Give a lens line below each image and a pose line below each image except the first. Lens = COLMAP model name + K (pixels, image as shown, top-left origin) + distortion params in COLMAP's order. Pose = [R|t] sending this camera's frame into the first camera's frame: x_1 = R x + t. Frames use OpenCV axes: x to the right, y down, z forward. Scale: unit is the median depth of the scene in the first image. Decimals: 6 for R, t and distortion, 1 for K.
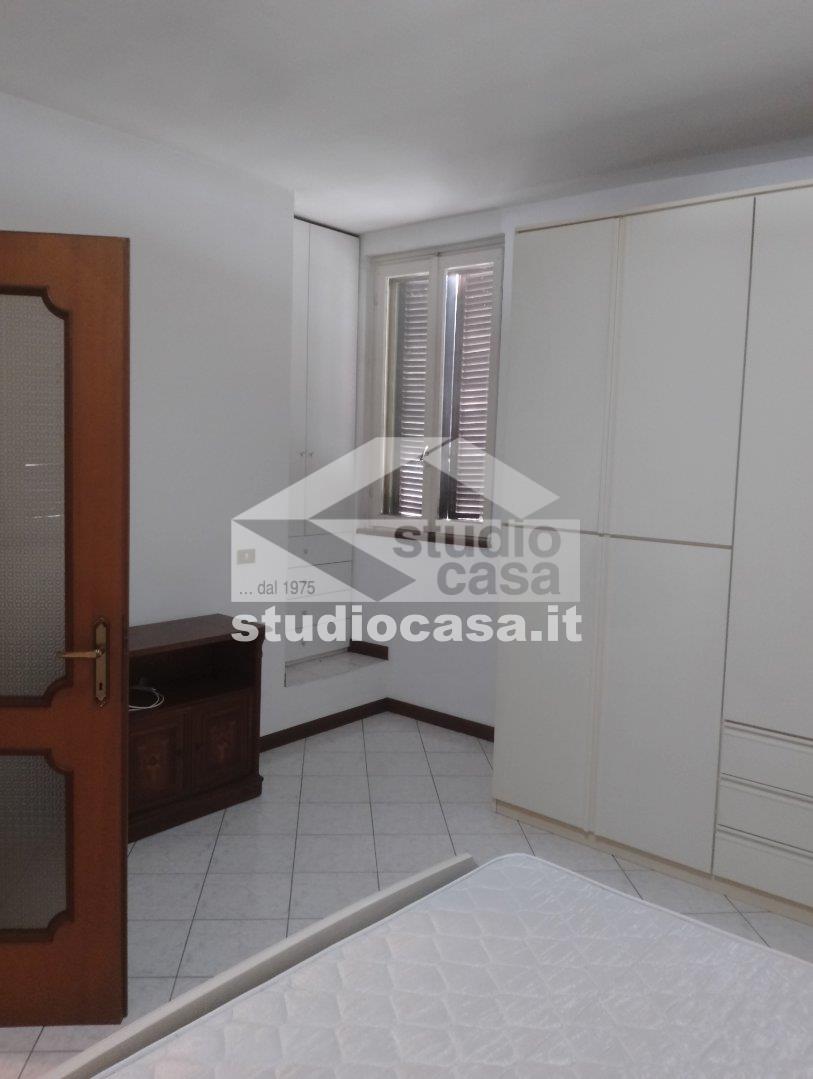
lens RADIAL K [[862.6, 0, 405.8], [0, 862.6, 531.9], [0, 0, 1]] dist [0.055405, -0.098828]
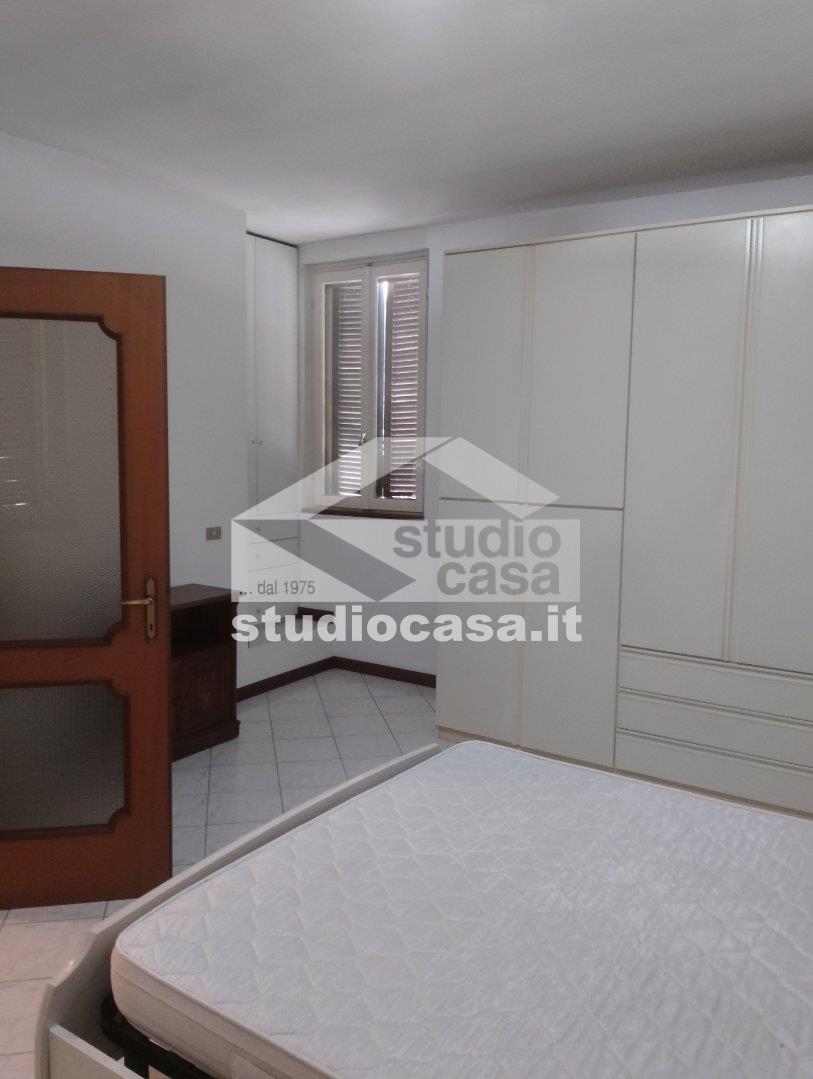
lens RADIAL K [[862.6, 0, 405.6], [0, 862.6, 543.4], [0, 0, 1]] dist [0.055405, -0.098828]
pose [[0.992984, -0.032923, 0.113575, -0.068770], [0.029566, 0.999078, 0.031117, 0.014549], [-0.114495, -0.027540, 0.993042, -0.176519]]
